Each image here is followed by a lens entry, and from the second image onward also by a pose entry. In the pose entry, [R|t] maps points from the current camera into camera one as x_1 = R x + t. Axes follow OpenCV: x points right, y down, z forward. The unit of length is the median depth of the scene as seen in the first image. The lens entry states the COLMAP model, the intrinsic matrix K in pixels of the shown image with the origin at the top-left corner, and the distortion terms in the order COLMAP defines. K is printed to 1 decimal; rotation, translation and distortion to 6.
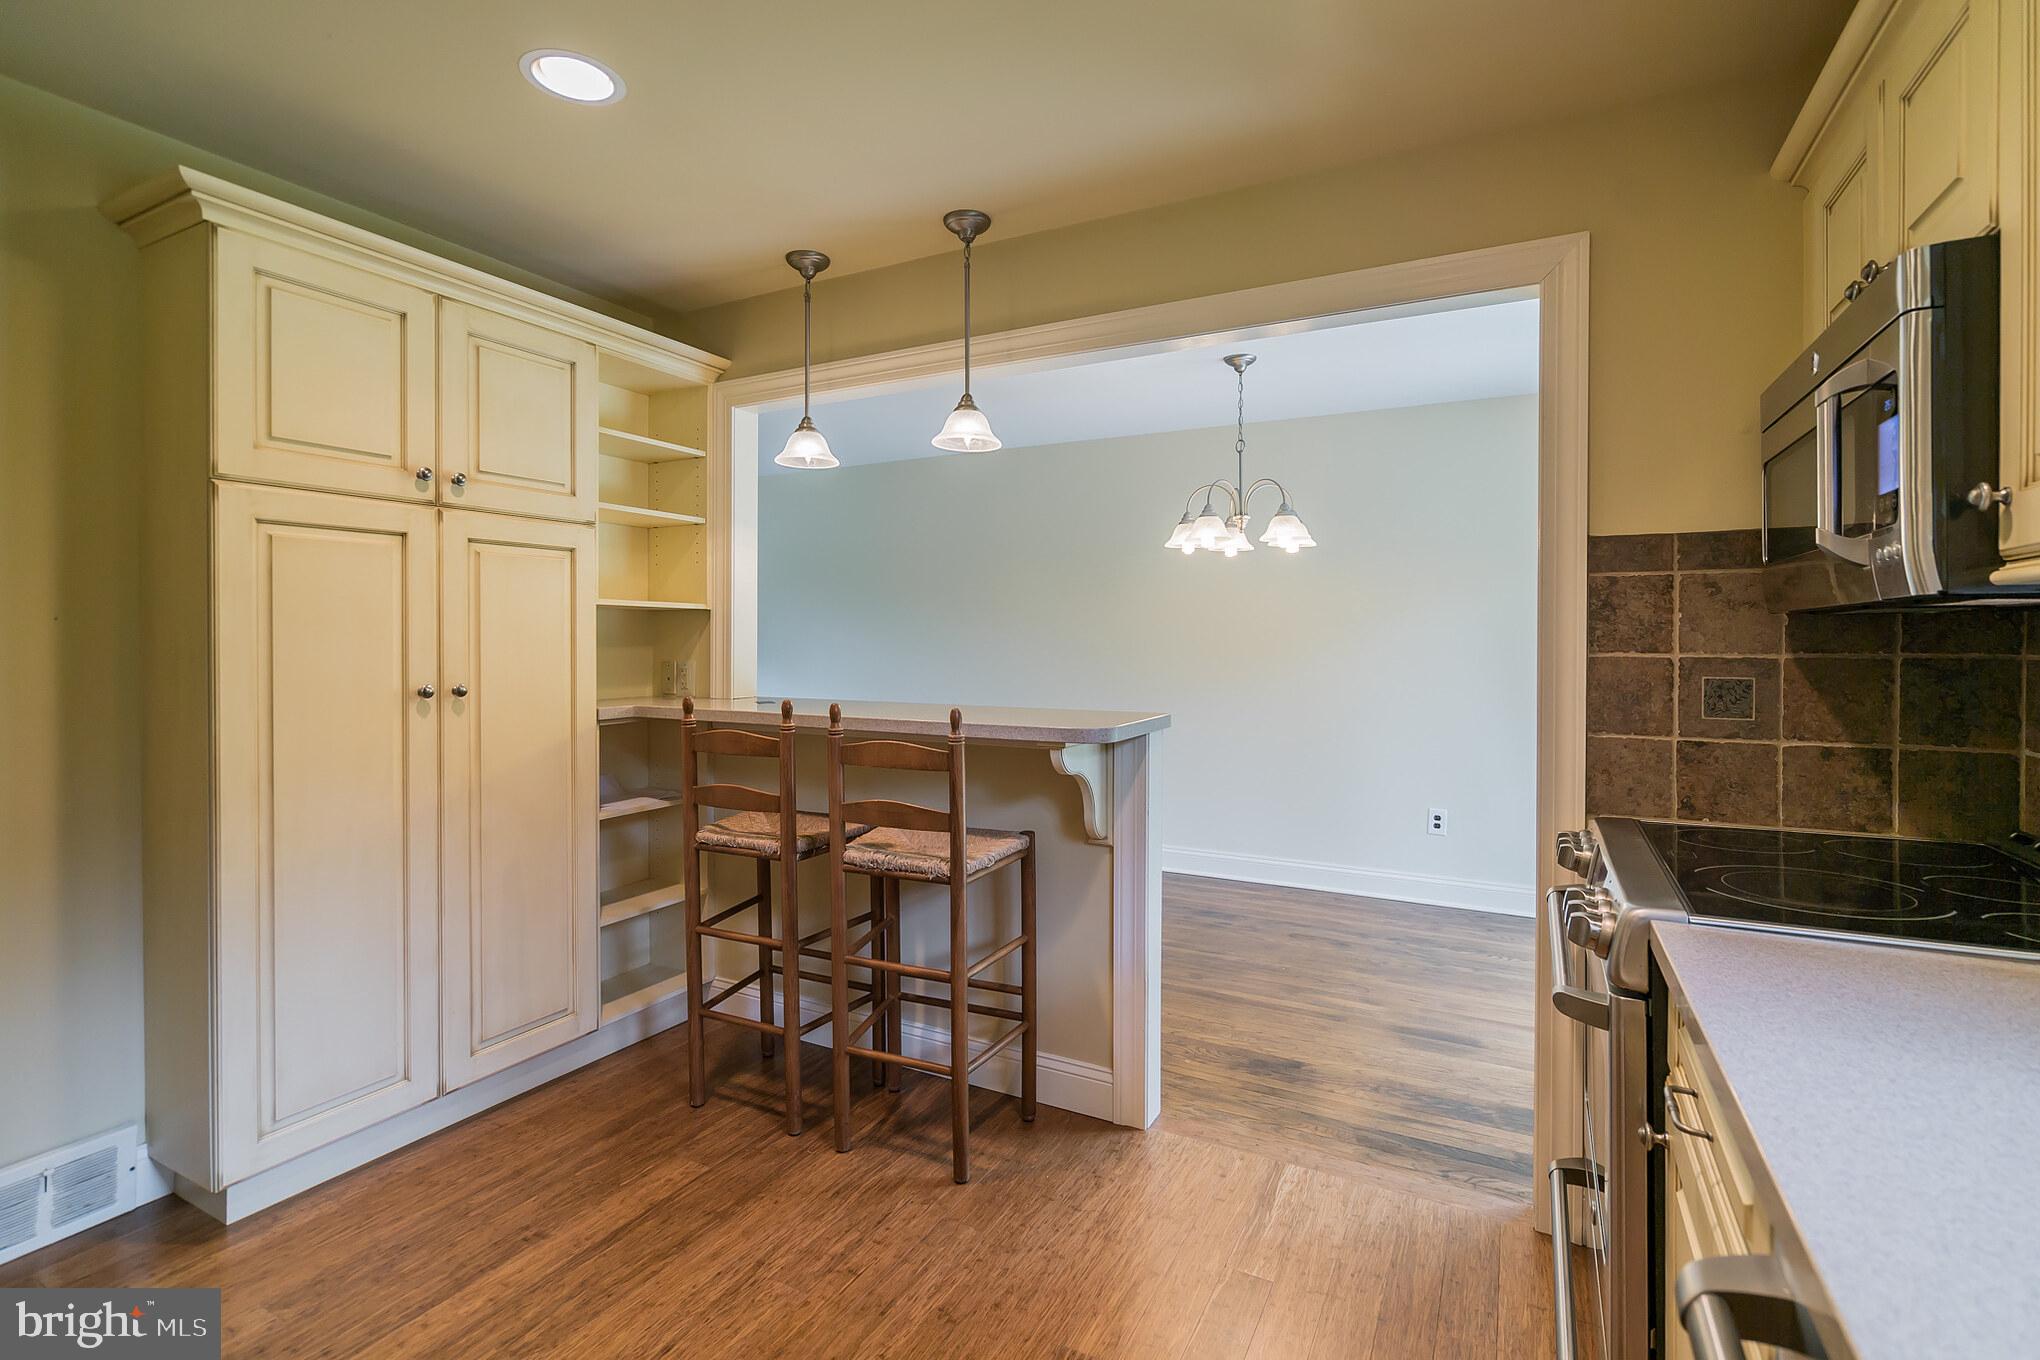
lens RADIAL K [[953.7, 0, 1024.1], [0, 953.7, 629.5], [0, 0, 1]] dist [0.000649, 0.000247]
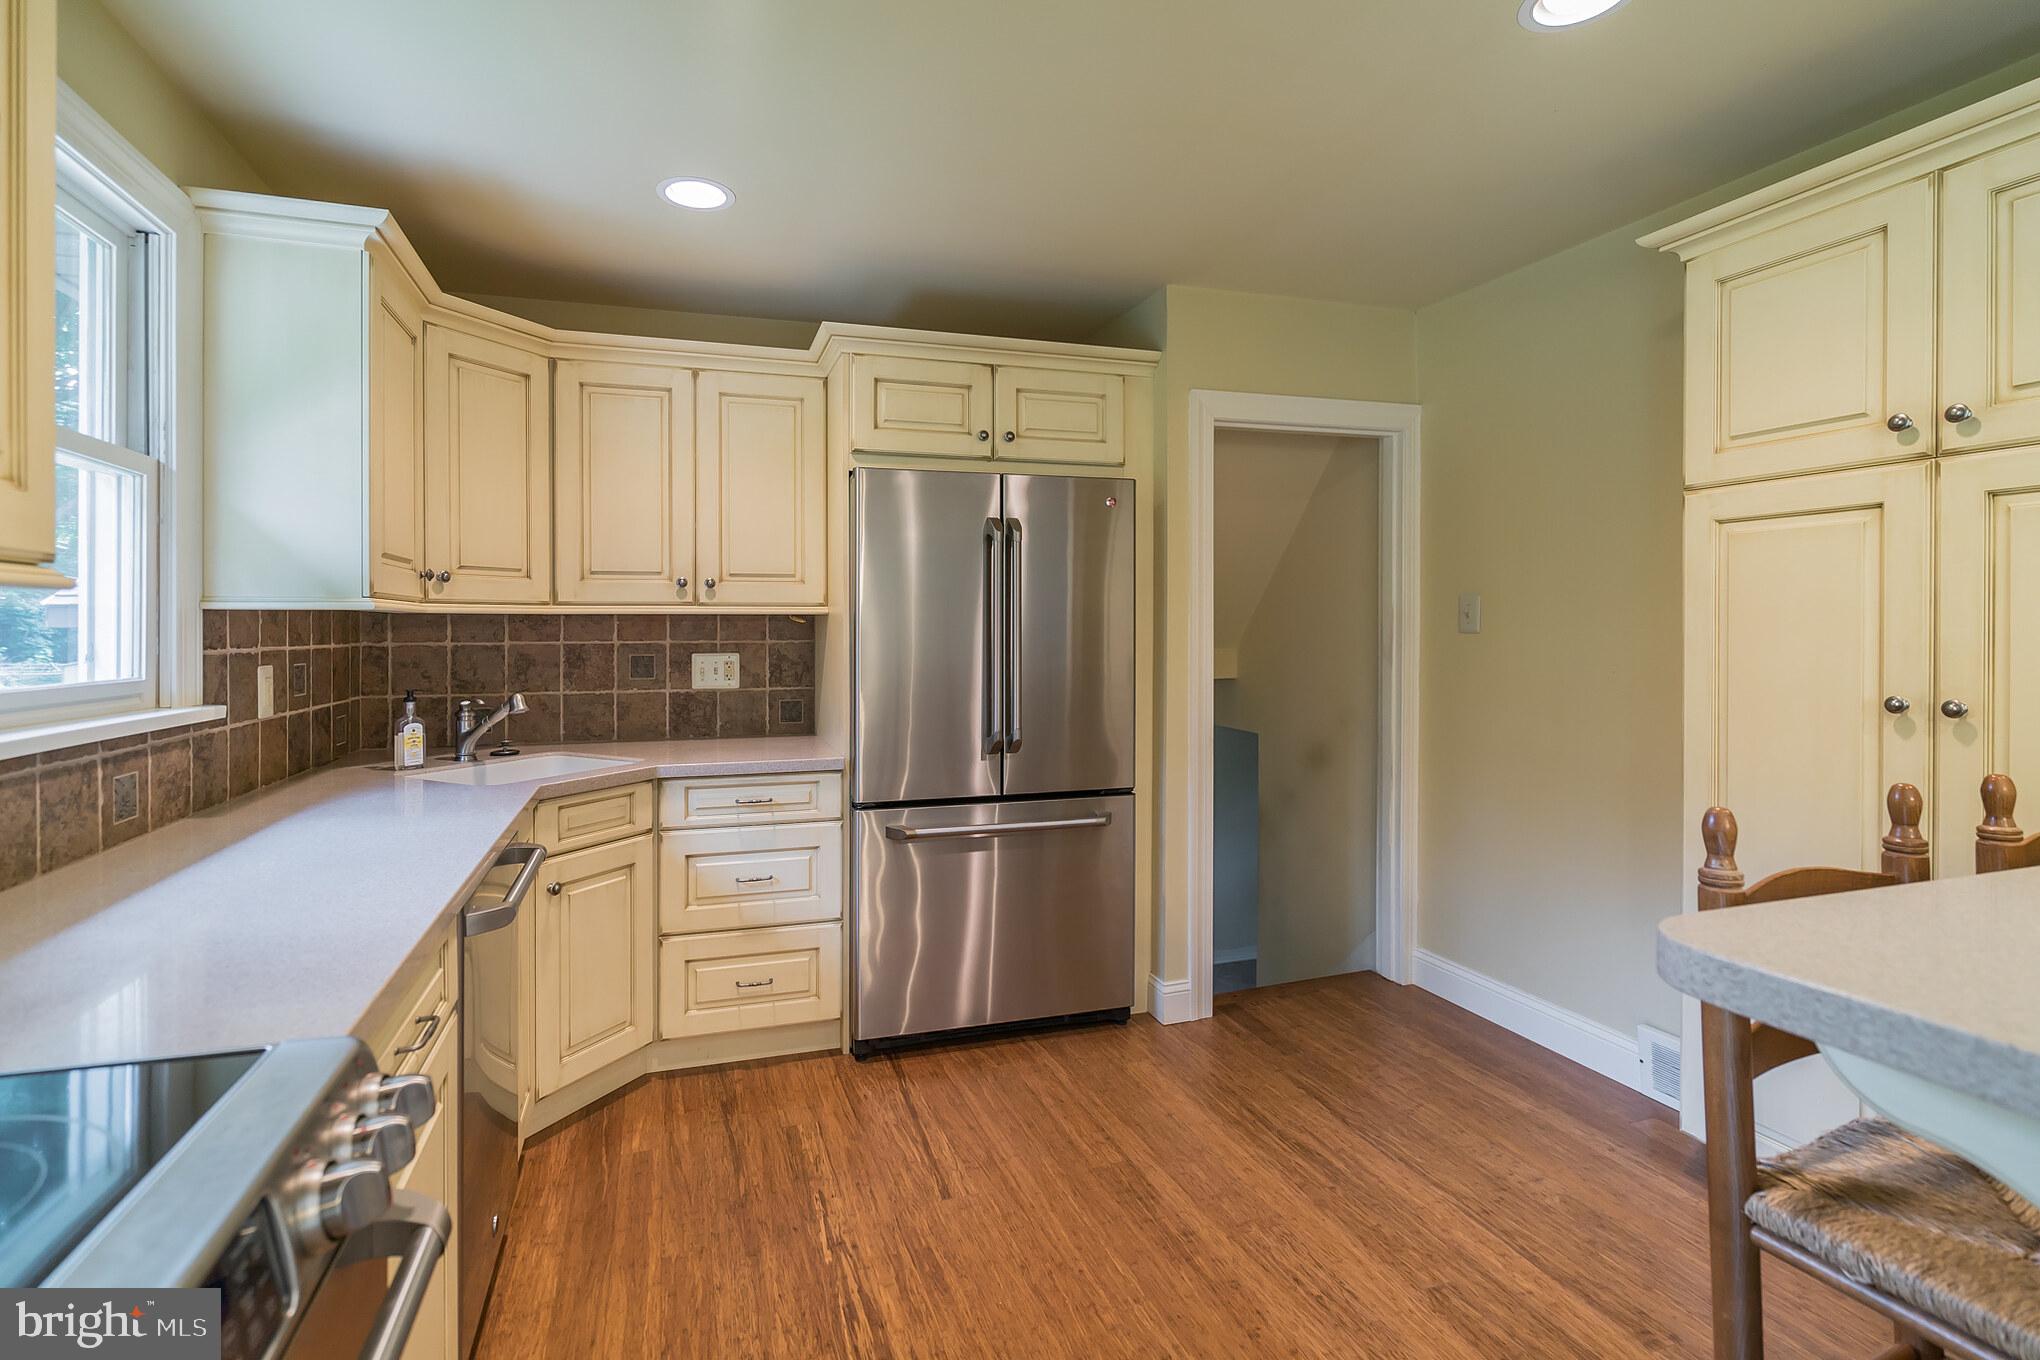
lens RADIAL K [[953.7, 0, 1024.1], [0, 953.7, 629.5], [0, 0, 1]] dist [0.000649, 0.000247]
pose [[-0.717914, 0.002907, -0.696126, 0.404175], [-0.000388, 0.999989, 0.004575, -0.000070], [0.696132, 0.003554, -0.717905, 1.047714]]
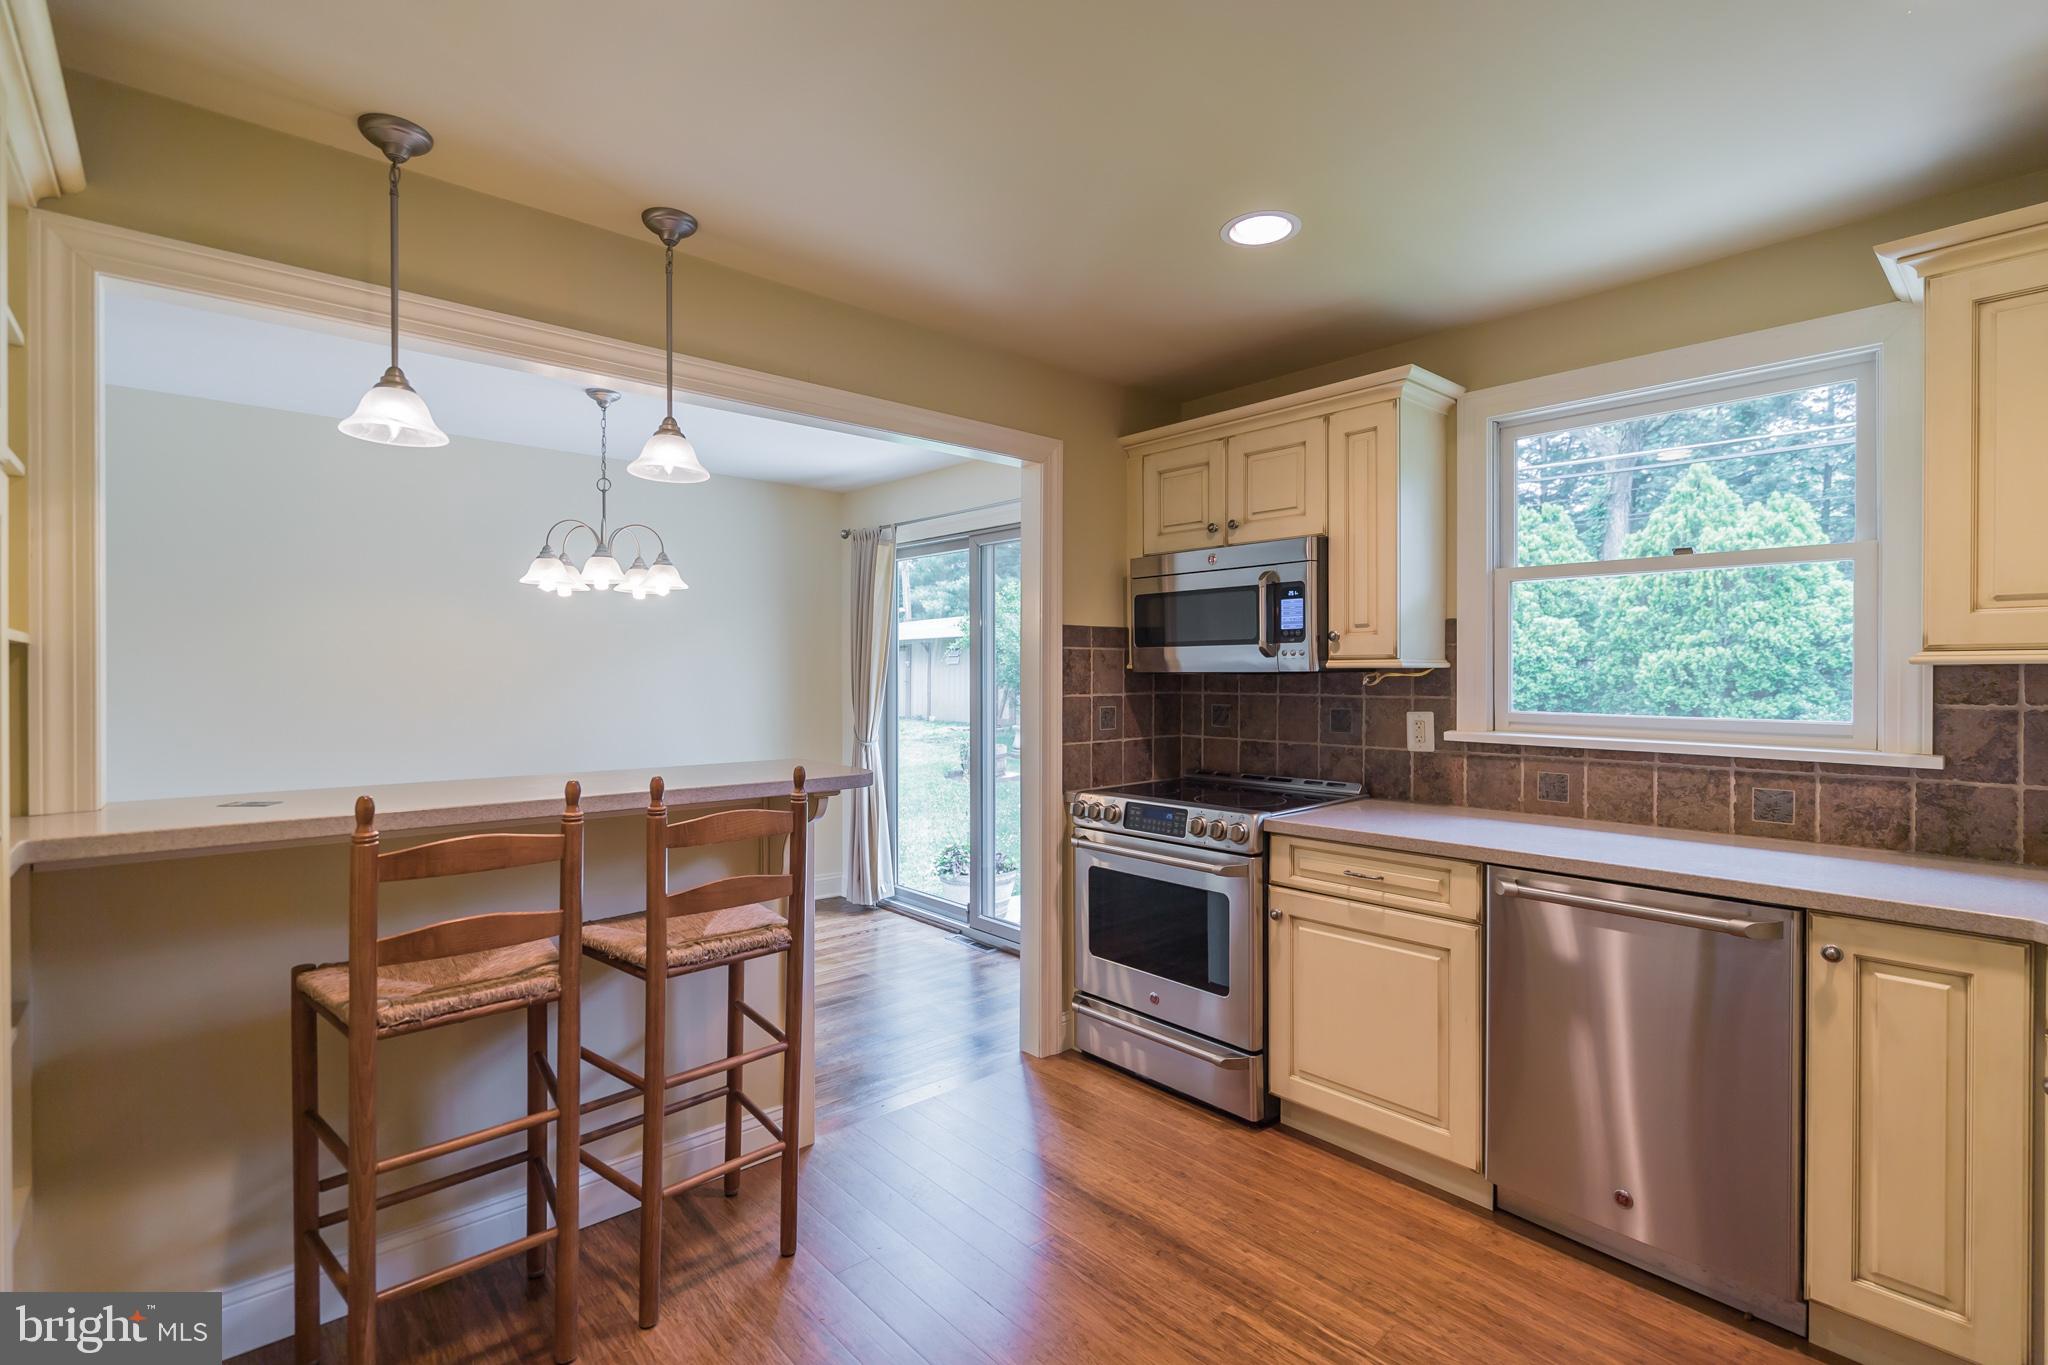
lens RADIAL K [[945.1, 0, 1017.9], [0, 945.1, 682.5], [0, 0, 1]] dist [-0.002735, 0.000011]
pose [[0.359231, -0.006545, 0.933226, -0.860561], [0.002820, 0.999978, 0.005928, -0.006066], [-0.933244, 0.000502, 0.359242, 0.435002]]
